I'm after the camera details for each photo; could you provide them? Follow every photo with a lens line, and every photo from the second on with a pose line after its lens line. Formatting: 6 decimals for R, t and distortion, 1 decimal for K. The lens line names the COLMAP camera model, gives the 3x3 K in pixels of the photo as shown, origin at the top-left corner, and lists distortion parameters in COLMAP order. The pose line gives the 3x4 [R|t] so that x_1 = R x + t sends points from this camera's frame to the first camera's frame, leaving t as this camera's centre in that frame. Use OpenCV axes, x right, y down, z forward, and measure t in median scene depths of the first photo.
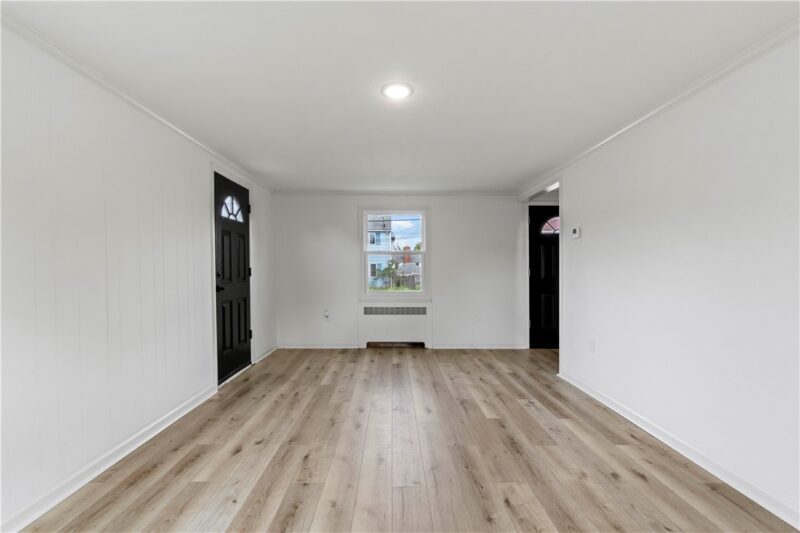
lens RADIAL K [[353.7, 0, 397.5], [0, 353.7, 264.5], [0, 0, 1]] dist [-0.001956, 0.000158]
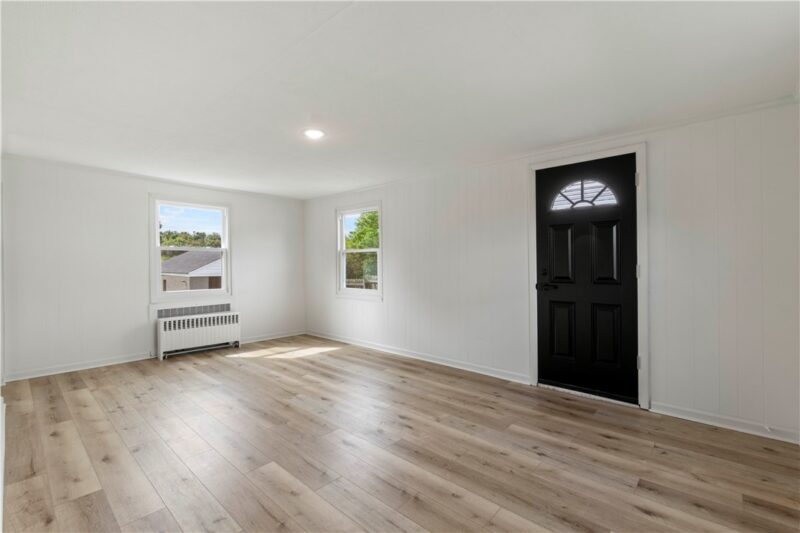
lens RADIAL K [[353.7, 0, 397.5], [0, 353.7, 264.5], [0, 0, 1]] dist [-0.001956, 0.000158]
pose [[-0.678799, -0.003768, -0.734314, 0.590958], [0.006336, 0.999920, -0.010988, 0.015357], [0.734297, -0.012111, -0.678720, 1.605028]]
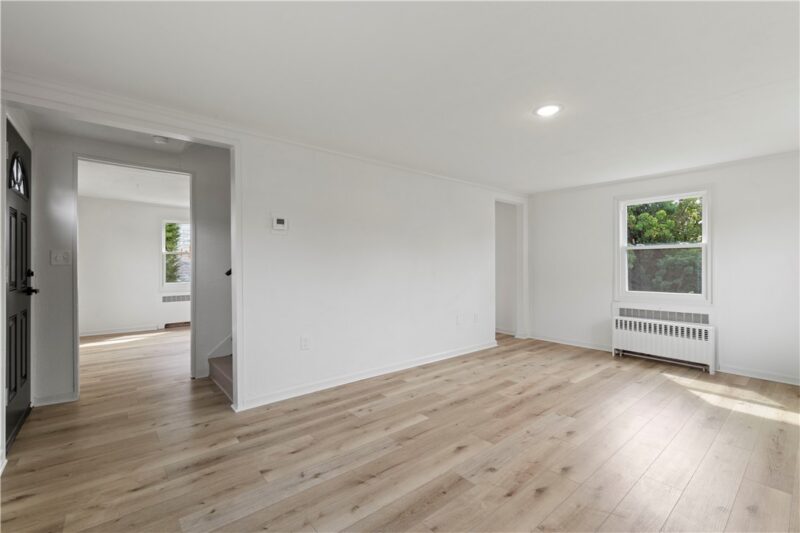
lens RADIAL K [[353.7, 0, 397.5], [0, 353.7, 264.5], [0, 0, 1]] dist [-0.001956, 0.000158]
pose [[-0.629151, -0.000414, 0.777283, -0.423935], [-0.008377, 0.999945, -0.006248, 0.012446], [-0.777238, -0.010442, -0.629120, 1.574076]]
